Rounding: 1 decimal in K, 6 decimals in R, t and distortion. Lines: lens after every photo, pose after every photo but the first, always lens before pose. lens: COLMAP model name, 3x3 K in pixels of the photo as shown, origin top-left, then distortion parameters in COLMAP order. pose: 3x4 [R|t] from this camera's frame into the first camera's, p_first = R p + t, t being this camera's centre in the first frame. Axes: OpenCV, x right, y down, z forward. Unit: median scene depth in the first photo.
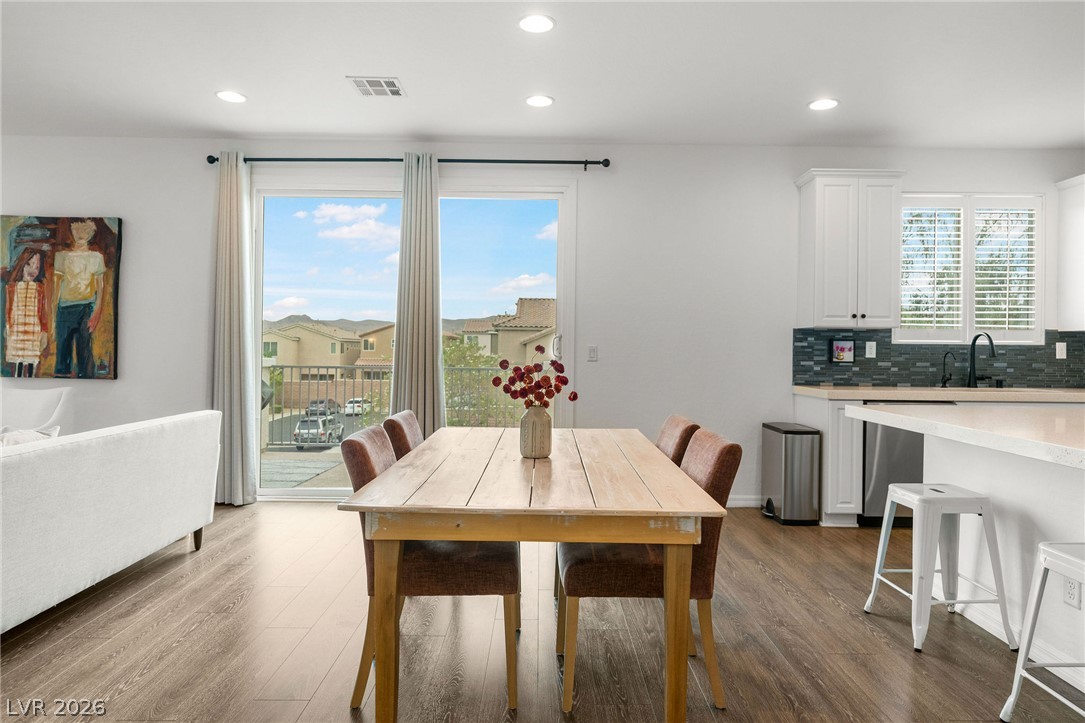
lens RADIAL K [[684.4, 0, 547.4], [0, 684.4, 351.6], [0, 0, 1]] dist [-0.001140, 0.001731]
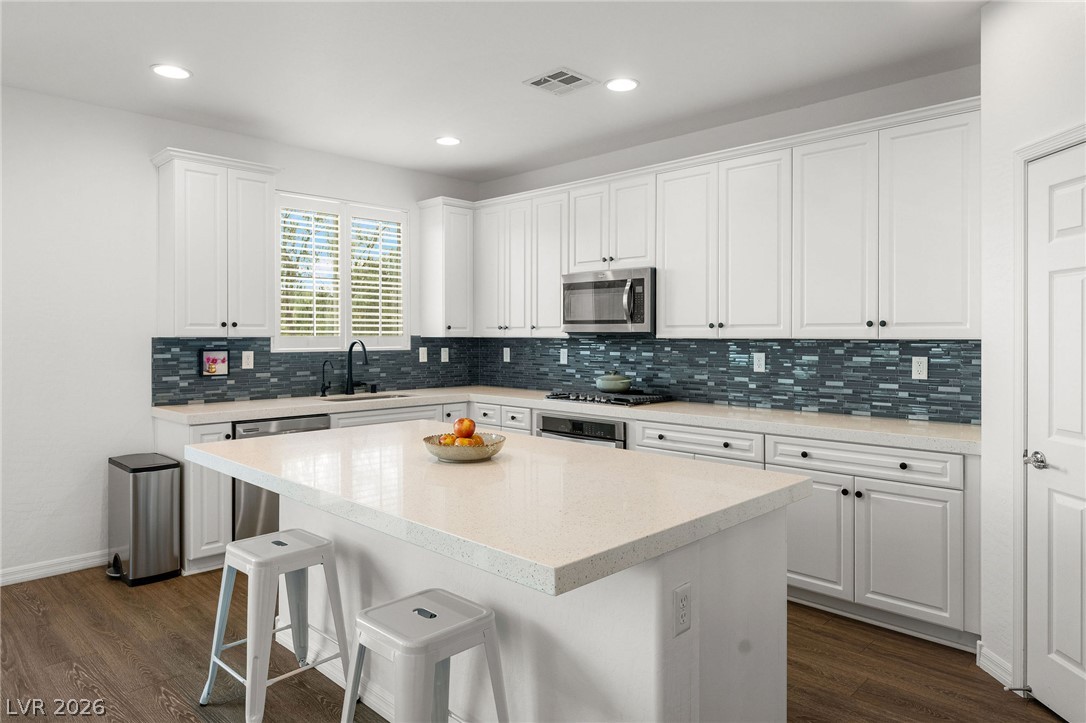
lens RADIAL K [[682.8, 0, 546.0], [0, 682.8, 338.7], [0, 0, 1]] dist [0.000481, 0.001067]
pose [[0.707045, -0.013438, 0.707041, 0.114021], [0.008295, 0.999908, 0.010710, -0.037532], [-0.707120, -0.001708, 0.707091, 0.082936]]
